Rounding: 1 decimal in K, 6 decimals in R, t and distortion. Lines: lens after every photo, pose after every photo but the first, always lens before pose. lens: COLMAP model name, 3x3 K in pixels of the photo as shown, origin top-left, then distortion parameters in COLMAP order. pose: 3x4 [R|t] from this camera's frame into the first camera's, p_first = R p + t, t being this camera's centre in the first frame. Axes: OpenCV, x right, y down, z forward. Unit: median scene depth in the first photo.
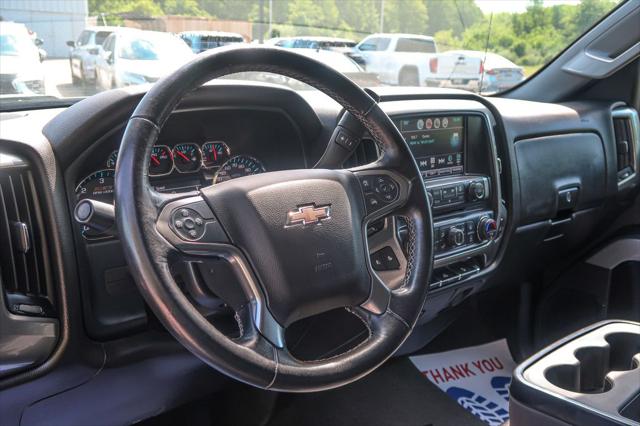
lens RADIAL K [[627.9, 0, 320.0], [0, 627.9, 213.0], [0, 0, 1]] dist [0.004155, -0.006113]
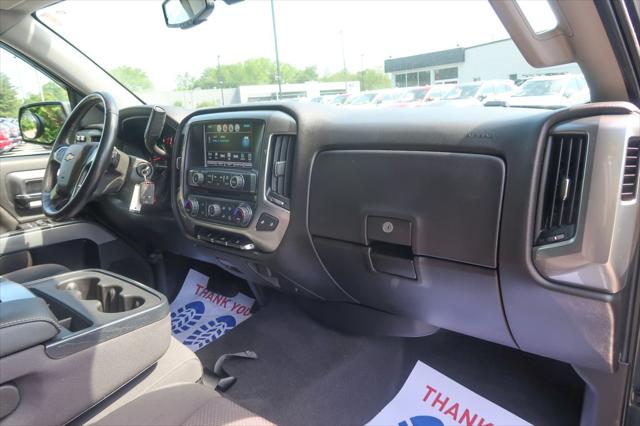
lens RADIAL K [[440.3, 0, 320.0], [0, 440.3, 213.0], [0, 0, 1]] dist [-0.026730, 0.003949]
pose [[0.165294, 0.197403, -0.966287, 0.882682], [-0.177055, 0.969786, 0.167831, -0.118494], [0.970221, 0.143344, 0.195250, 0.769845]]
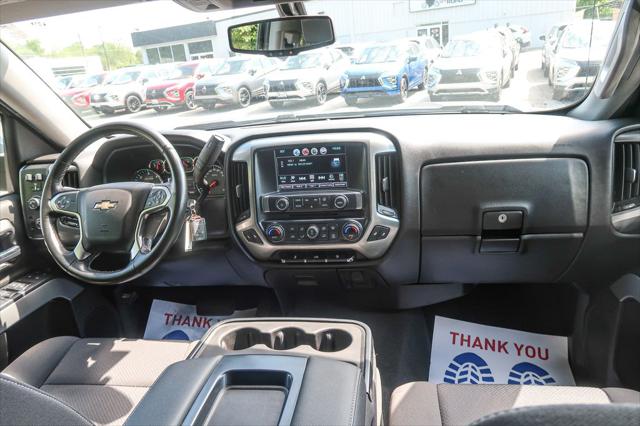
lens RADIAL K [[440.3, 0, 320.0], [0, 440.3, 213.0], [0, 0, 1]] dist [-0.026730, 0.003949]
pose [[0.639948, 0.171585, -0.749016, 0.722596], [-0.079687, 0.984314, 0.157404, -0.122314], [0.764275, -0.041043, 0.643583, 0.271992]]
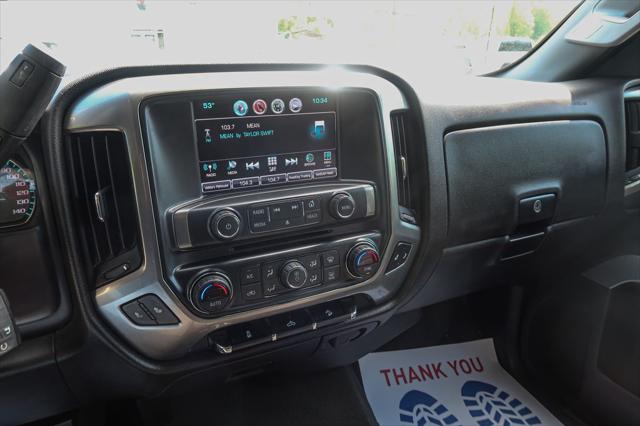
lens RADIAL K [[440.3, 0, 320.0], [0, 440.3, 213.0], [0, 0, 1]] dist [-0.026730, 0.003949]
pose [[0.964314, 0.059030, -0.258098, 0.268910], [-0.035179, 0.994752, 0.096074, -0.056553], [0.262415, -0.083566, 0.961330, 0.410242]]
